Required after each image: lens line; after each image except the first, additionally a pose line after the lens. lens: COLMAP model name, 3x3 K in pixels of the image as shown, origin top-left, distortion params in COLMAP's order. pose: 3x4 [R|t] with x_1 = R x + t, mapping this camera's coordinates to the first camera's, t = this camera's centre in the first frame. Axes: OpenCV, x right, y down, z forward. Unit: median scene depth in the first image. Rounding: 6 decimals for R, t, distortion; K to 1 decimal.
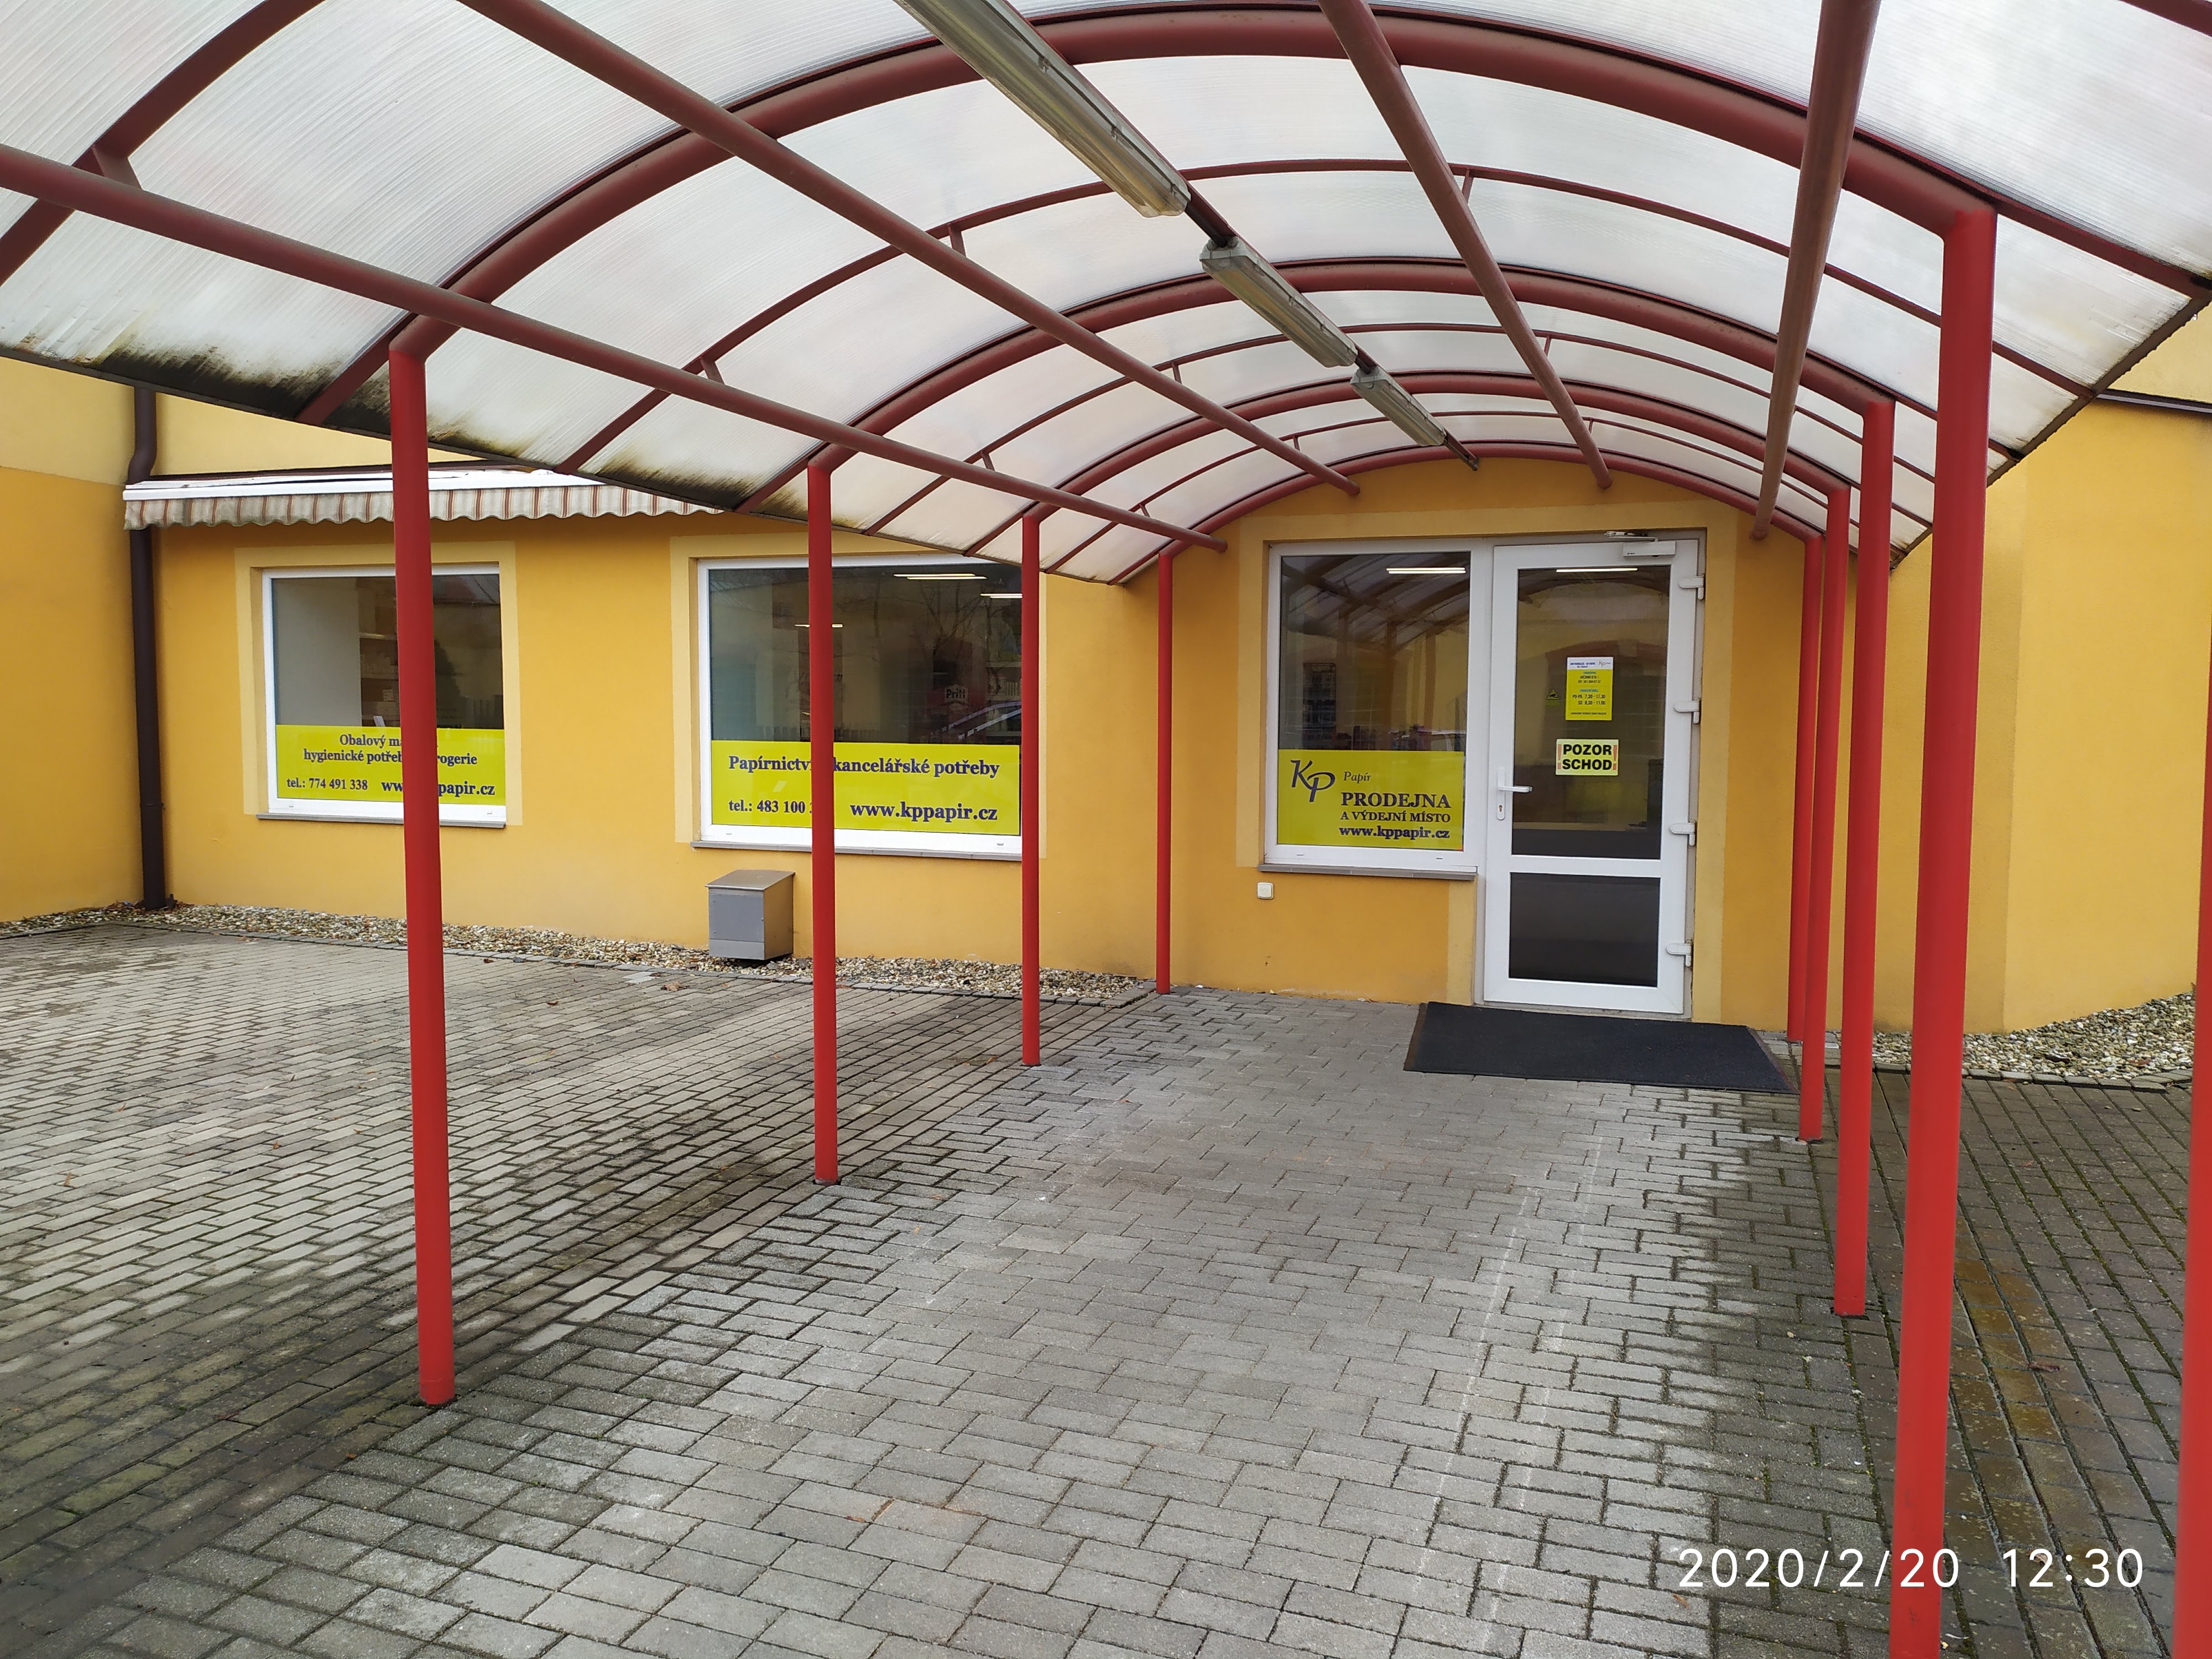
lens RADIAL K [[1630.0, 0, 1122.4], [0, 1630.0, 838.7], [0, 0, 1]] dist [0.024227, -0.024086]
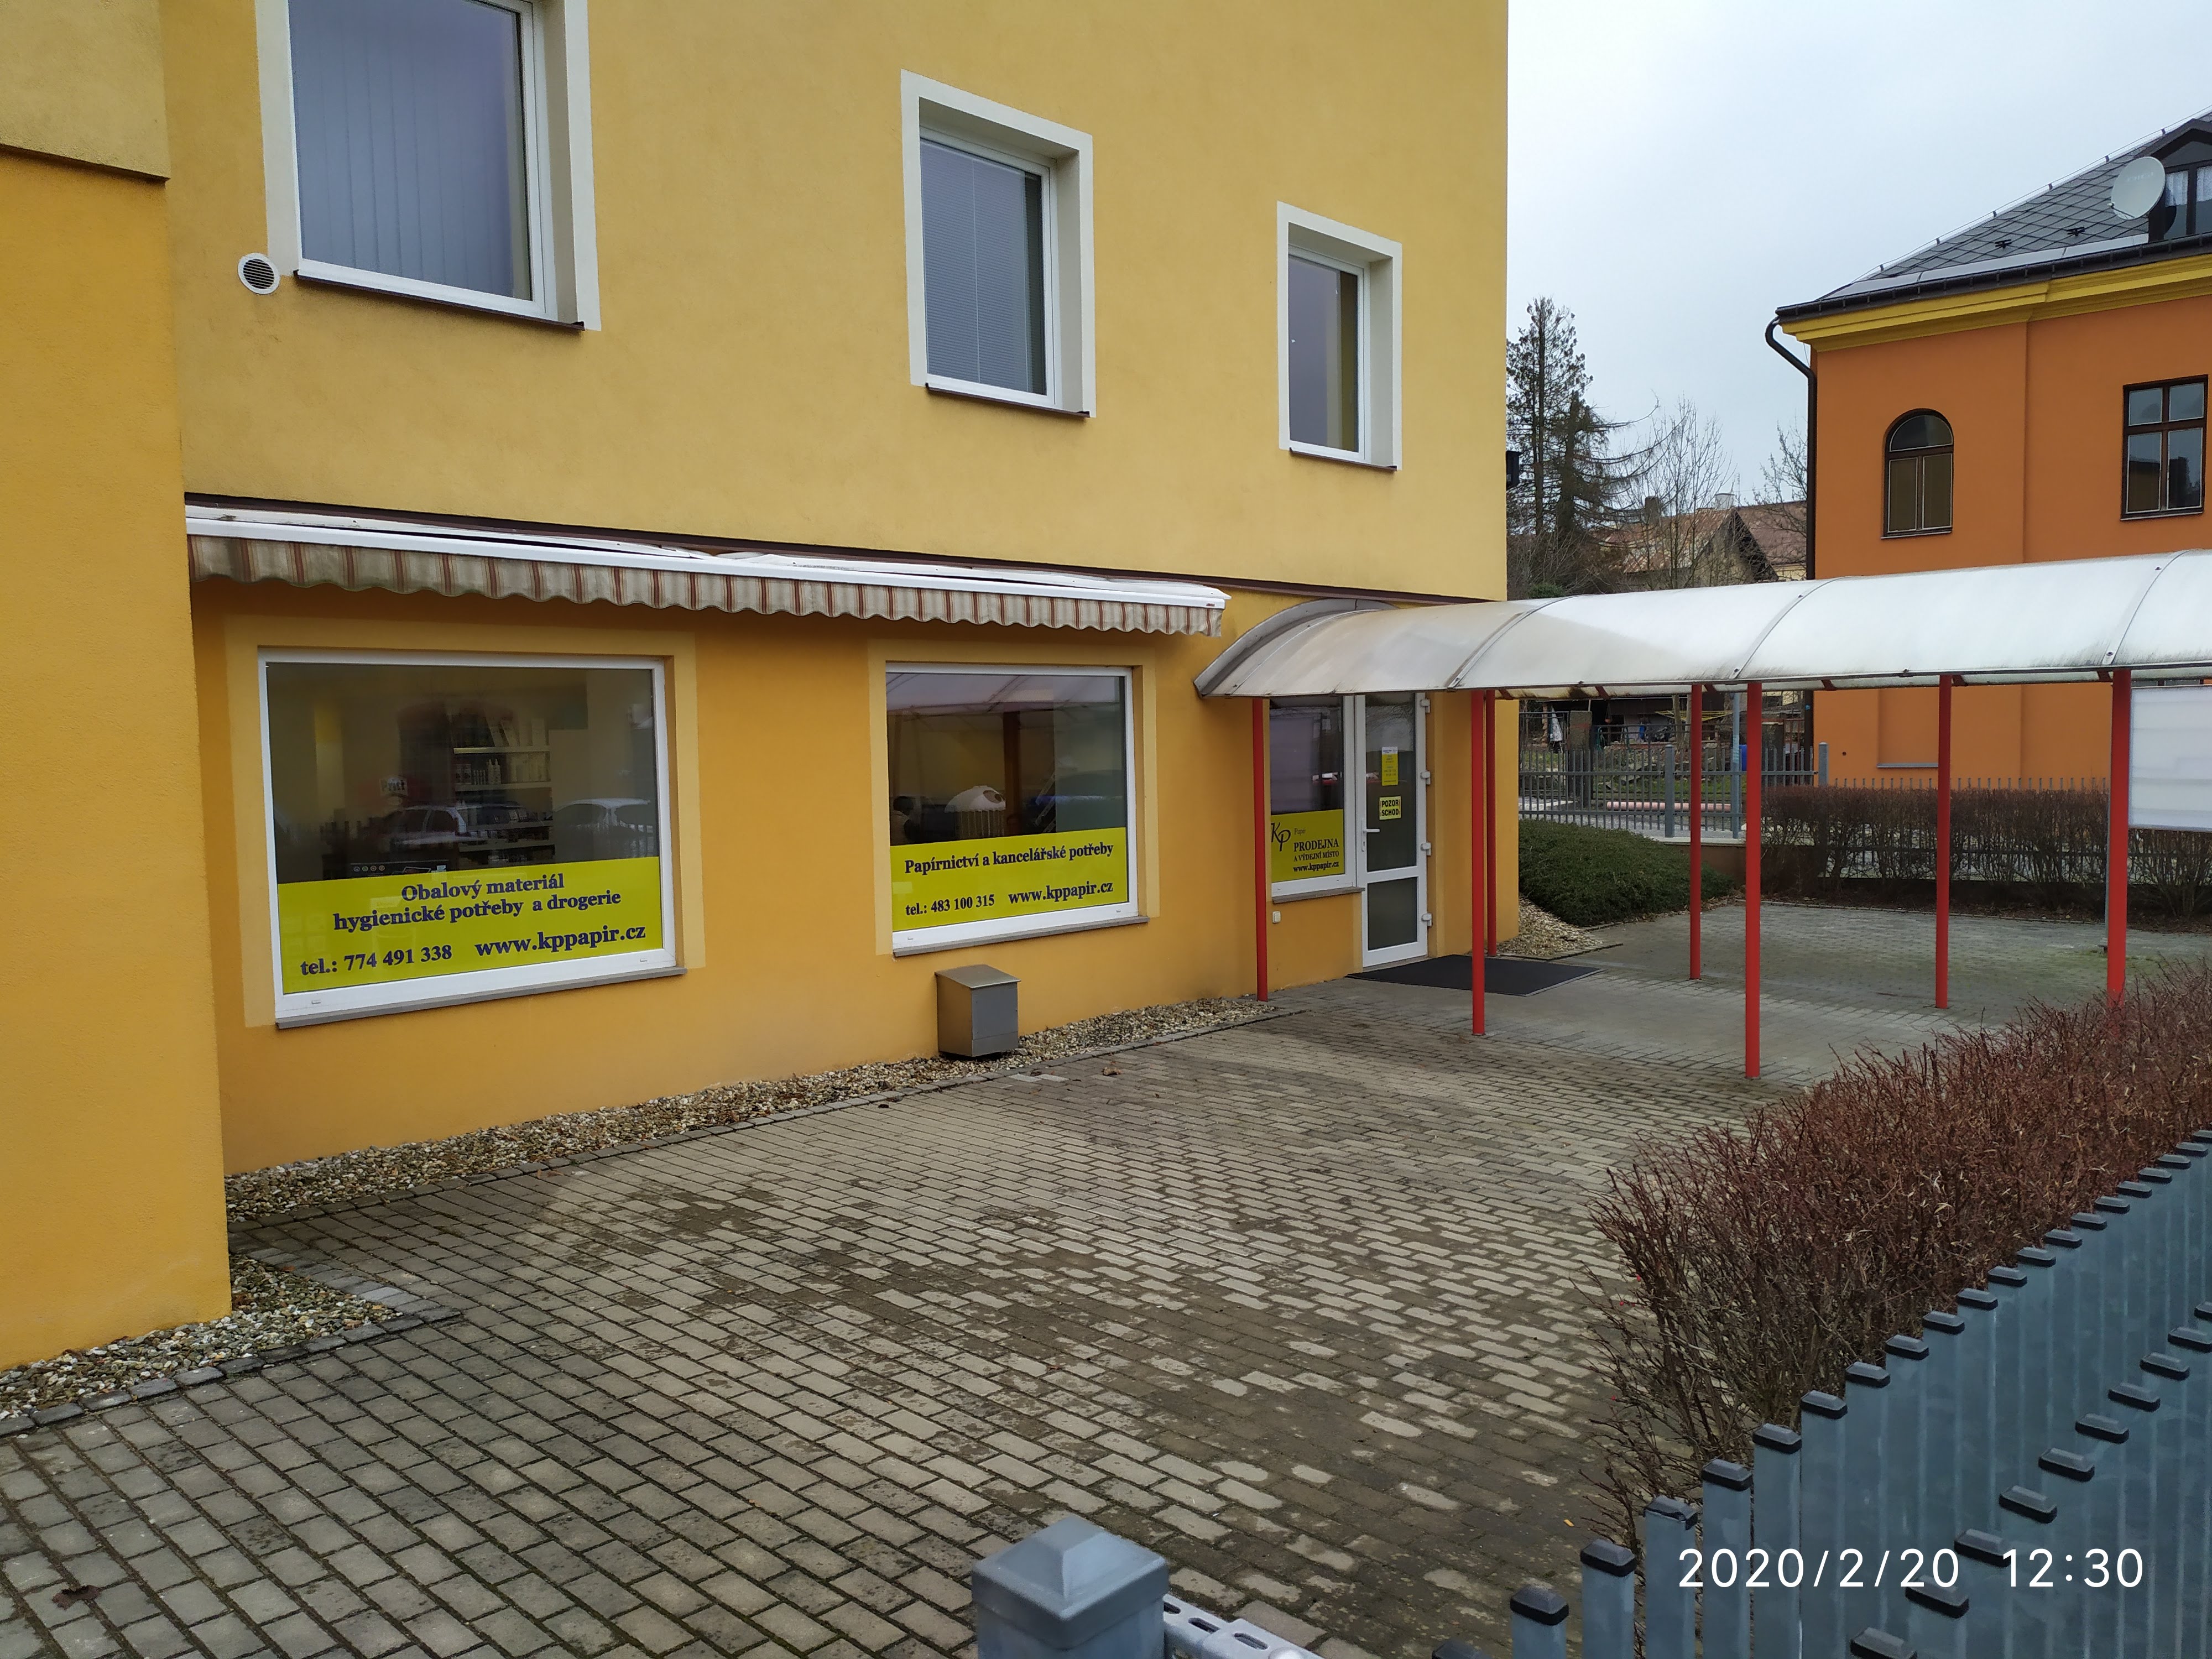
lens RADIAL K [[1630.0, 0, 1107.0], [0, 1630.0, 834.2], [0, 0, 1]] dist [0.024227, -0.024086]
pose [[0.417671, -0.066608, 0.906154, -1.517573], [0.109855, 0.993695, 0.022407, -0.105157], [-0.901933, 0.090187, 0.422354, 0.652577]]
